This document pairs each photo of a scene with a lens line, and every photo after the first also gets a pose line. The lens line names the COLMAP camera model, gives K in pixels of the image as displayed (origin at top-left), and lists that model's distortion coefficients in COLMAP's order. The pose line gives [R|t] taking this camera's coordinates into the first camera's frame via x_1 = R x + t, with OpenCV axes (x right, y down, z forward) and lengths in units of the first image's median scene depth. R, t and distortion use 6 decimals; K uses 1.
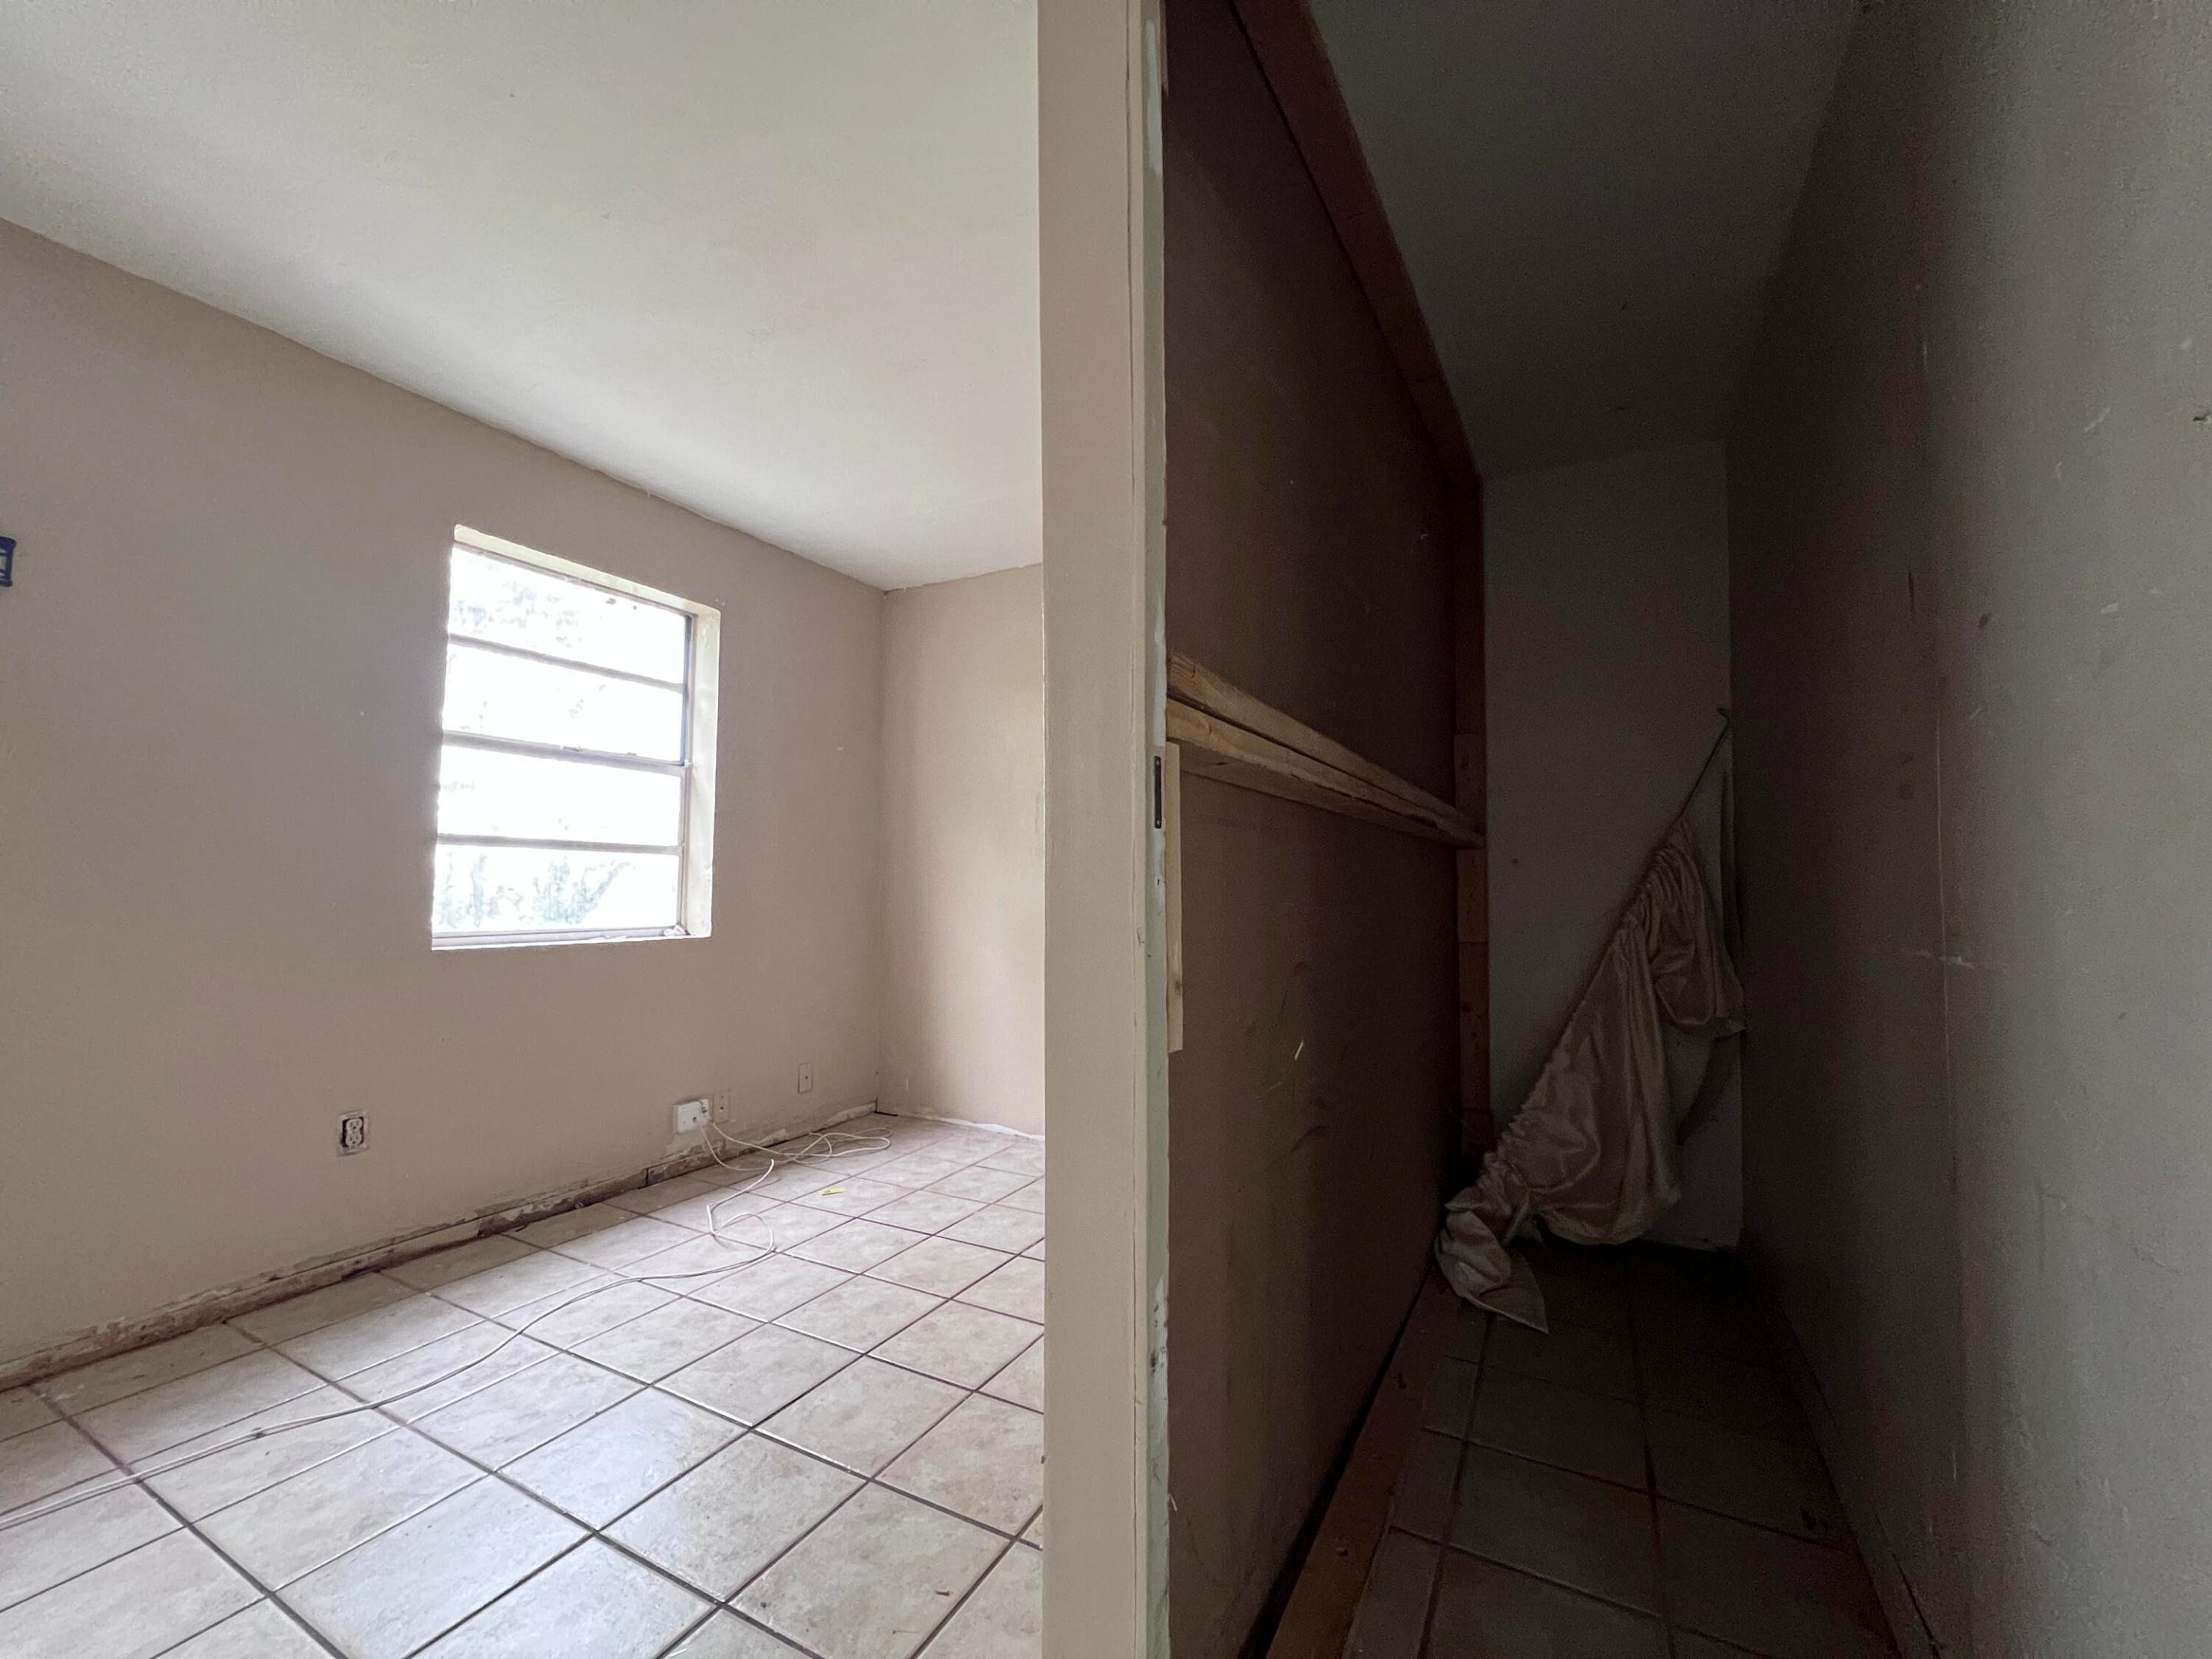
lens RADIAL K [[888.9, 0, 1097.0], [0, 888.9, 838.6], [0, 0, 1]] dist [-0.001187, -0.000167]
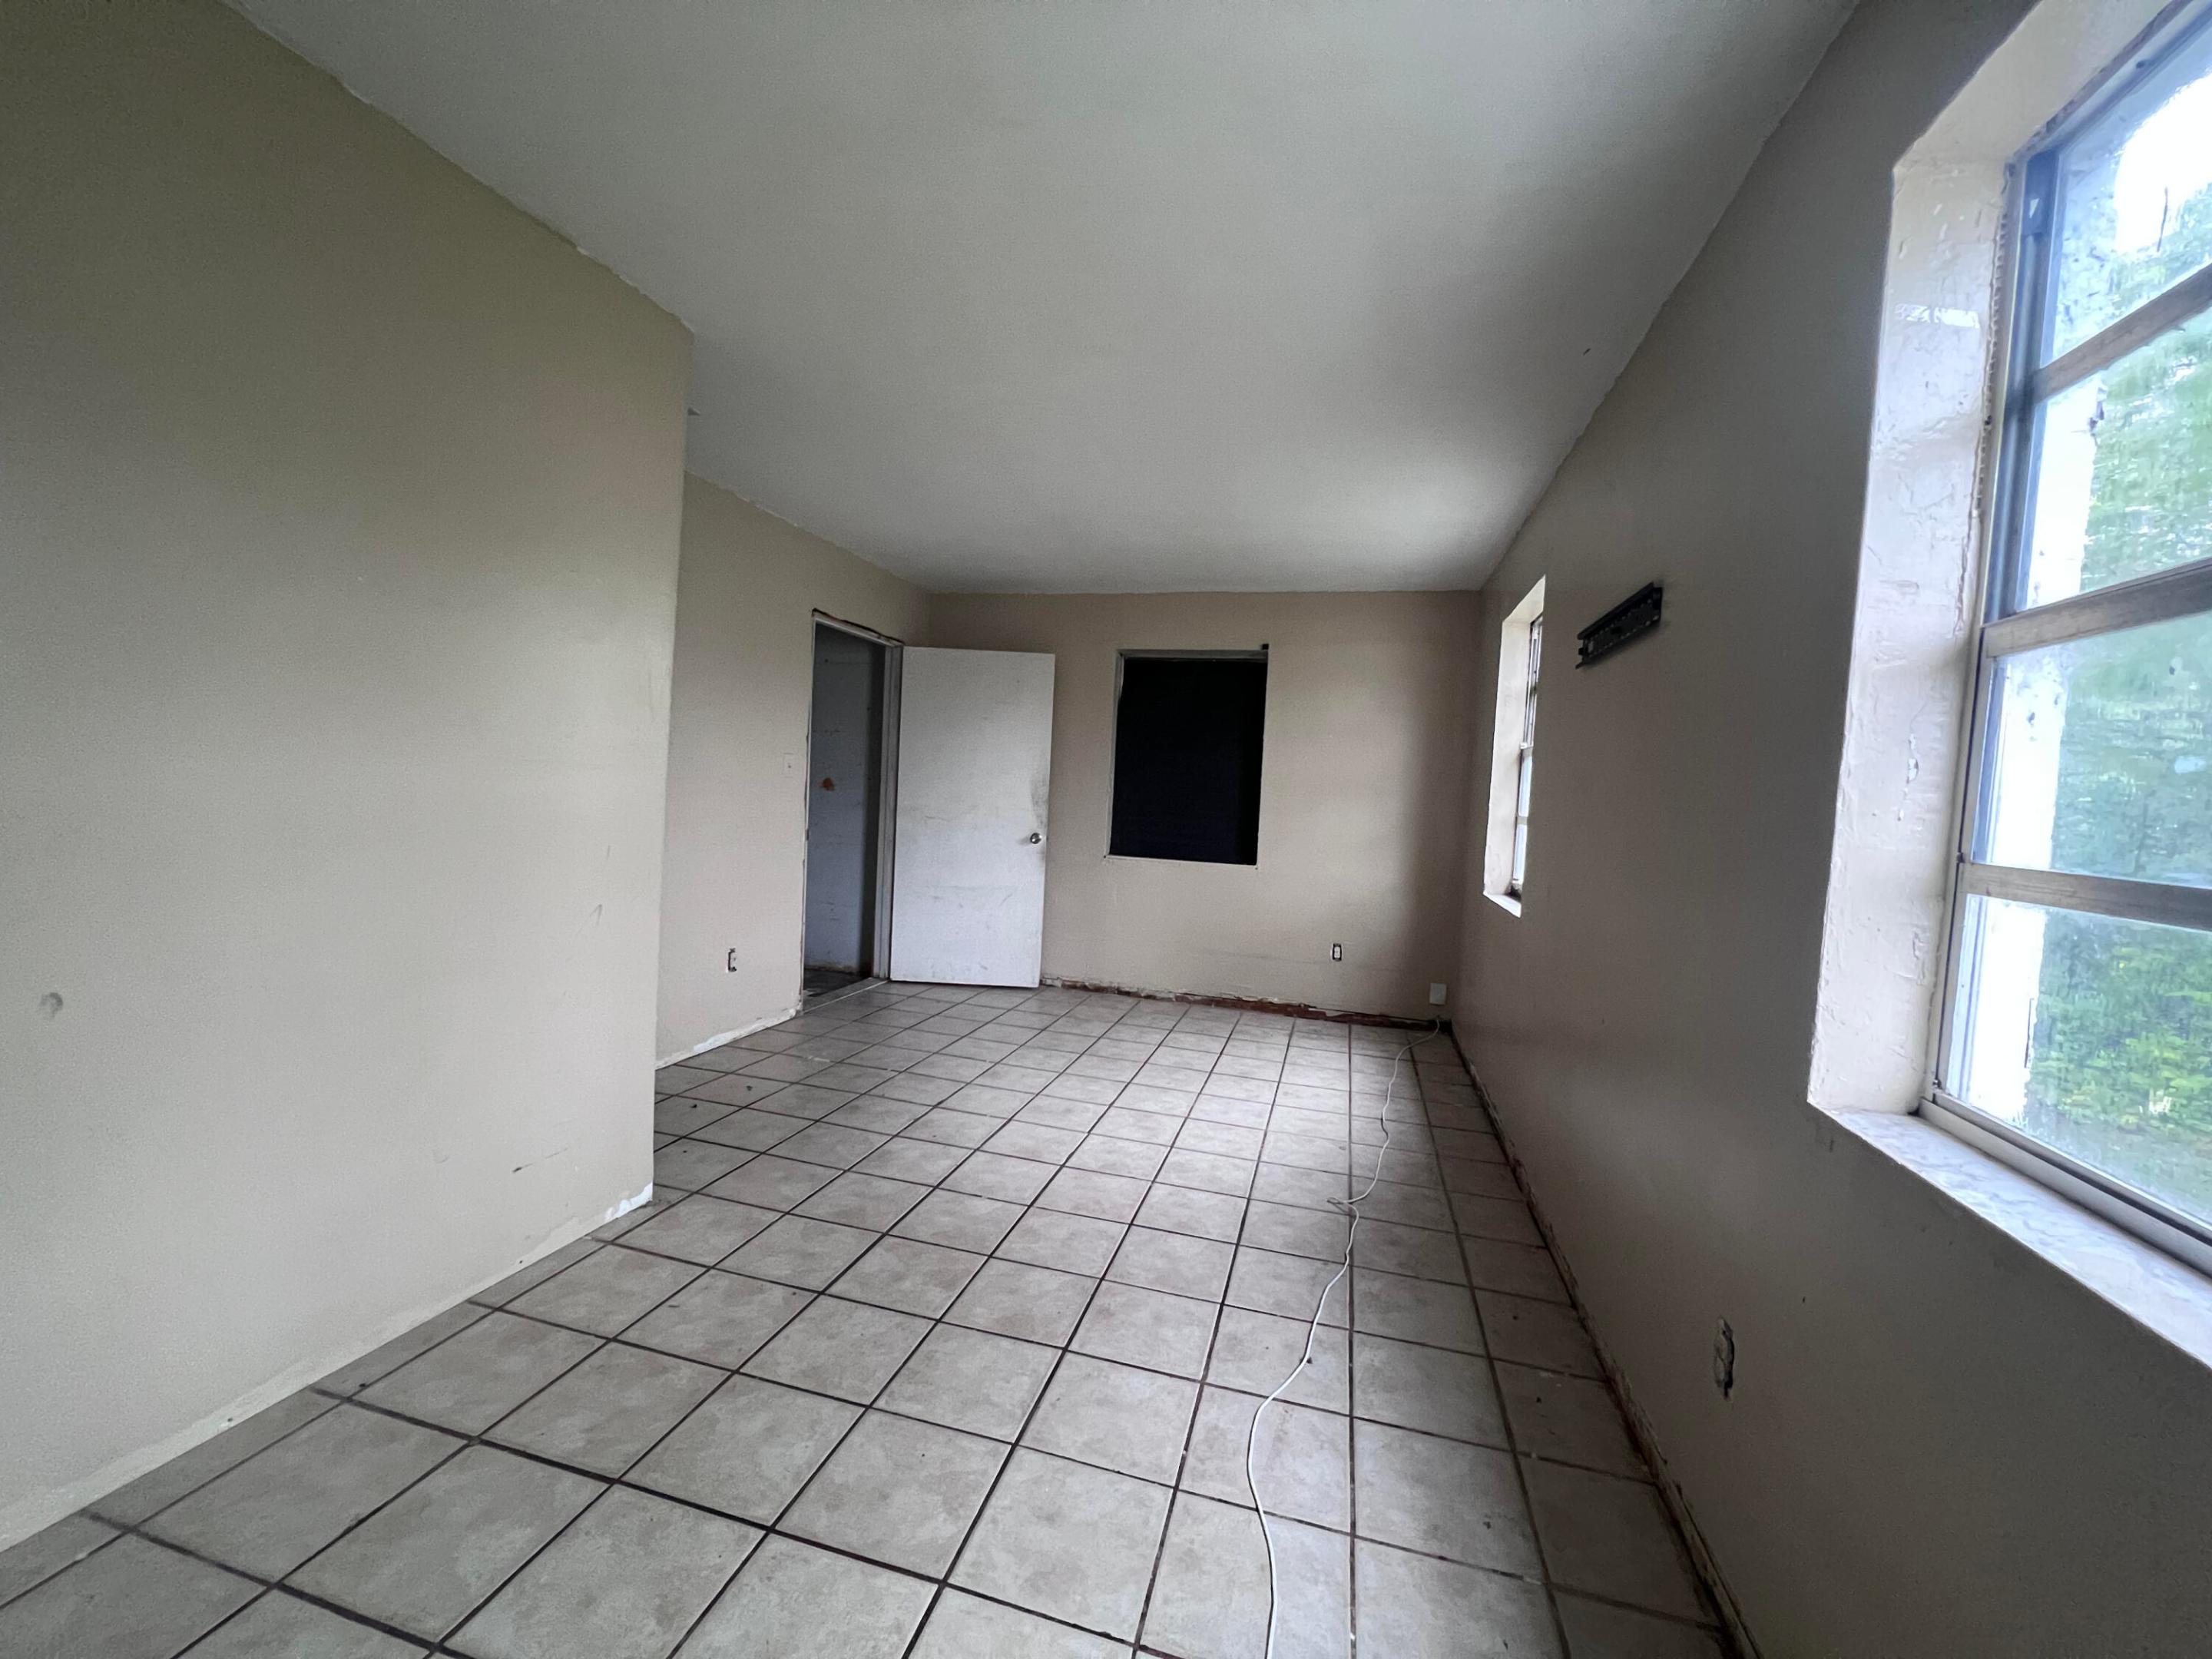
lens RADIAL K [[885.8, 0, 1110.6], [0, 885.8, 833.1], [0, 0, 1]] dist [0.001270, -0.000076]
pose [[-0.969622, -0.048276, -0.239799, -0.310789], [-0.048380, 0.998814, -0.005454, 0.000253], [0.239778, 0.006313, -0.970807, 1.664753]]
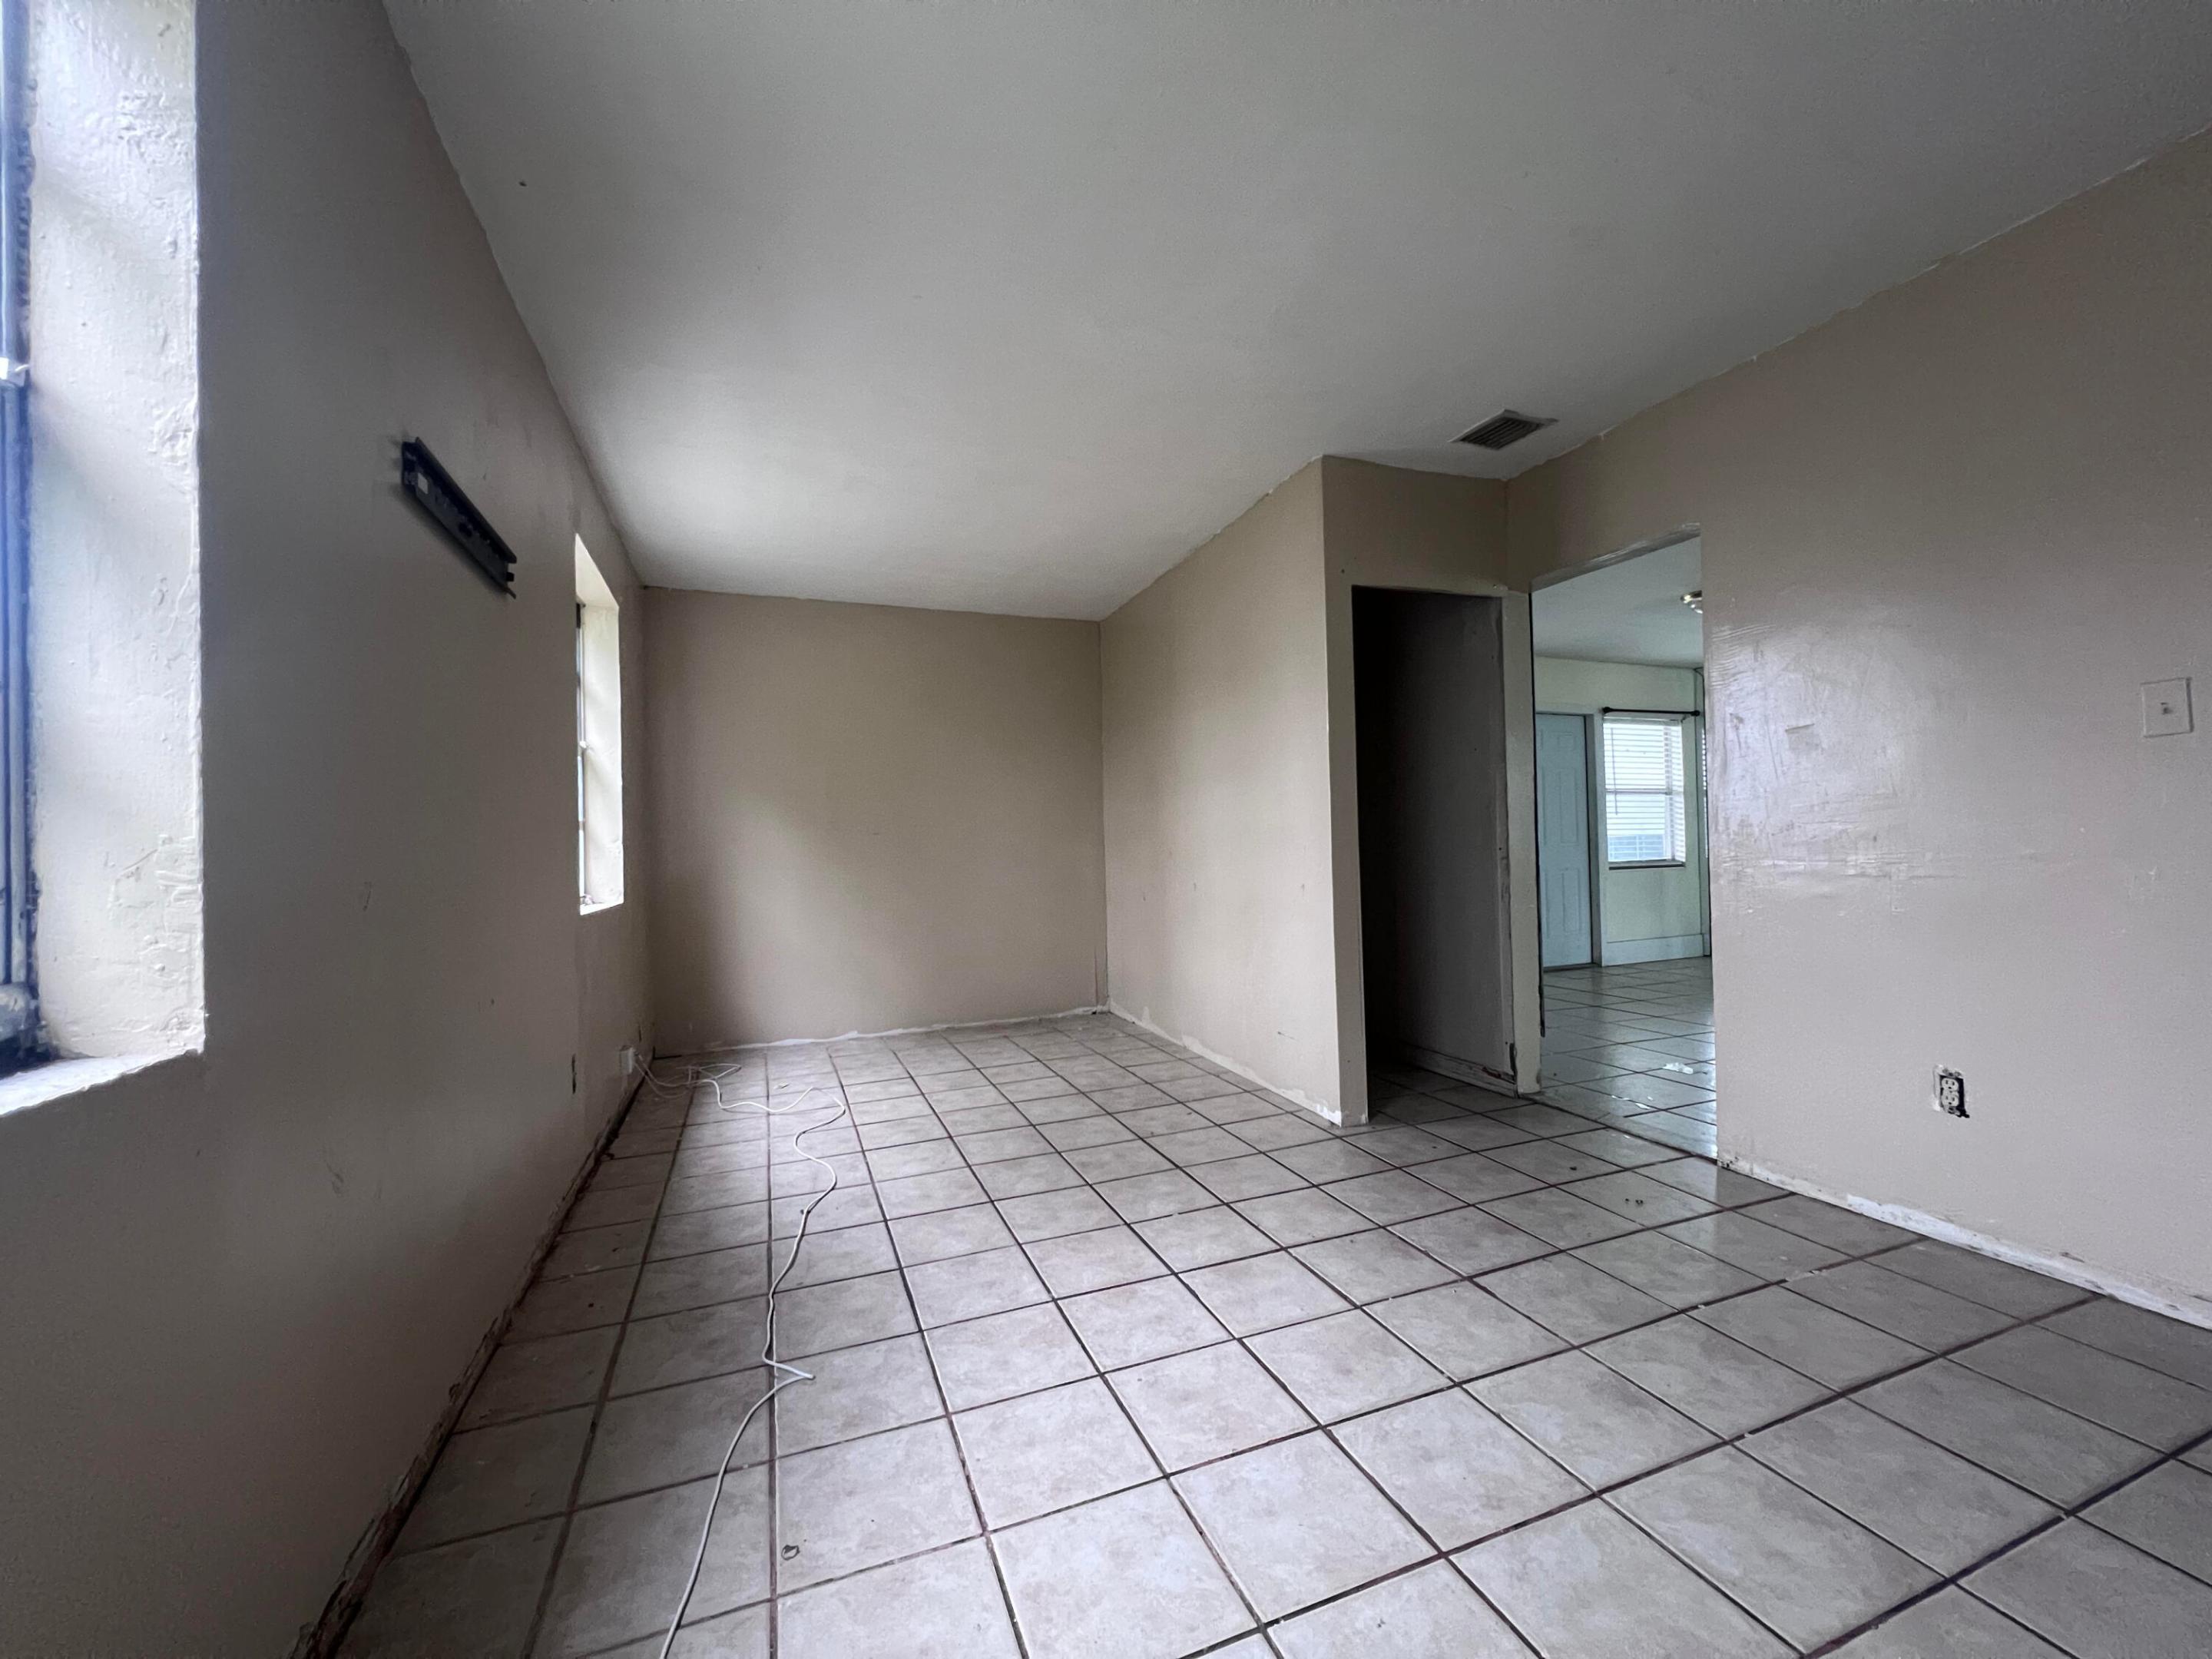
lens RADIAL K [[885.8, 0, 1110.6], [0, 885.8, 833.1], [0, 0, 1]] dist [0.001270, -0.000076]
pose [[0.643683, -0.011157, 0.765211, -1.425206], [-0.010485, 0.999671, 0.023396, -0.015595], [-0.765221, -0.023083, 0.643354, -0.293140]]
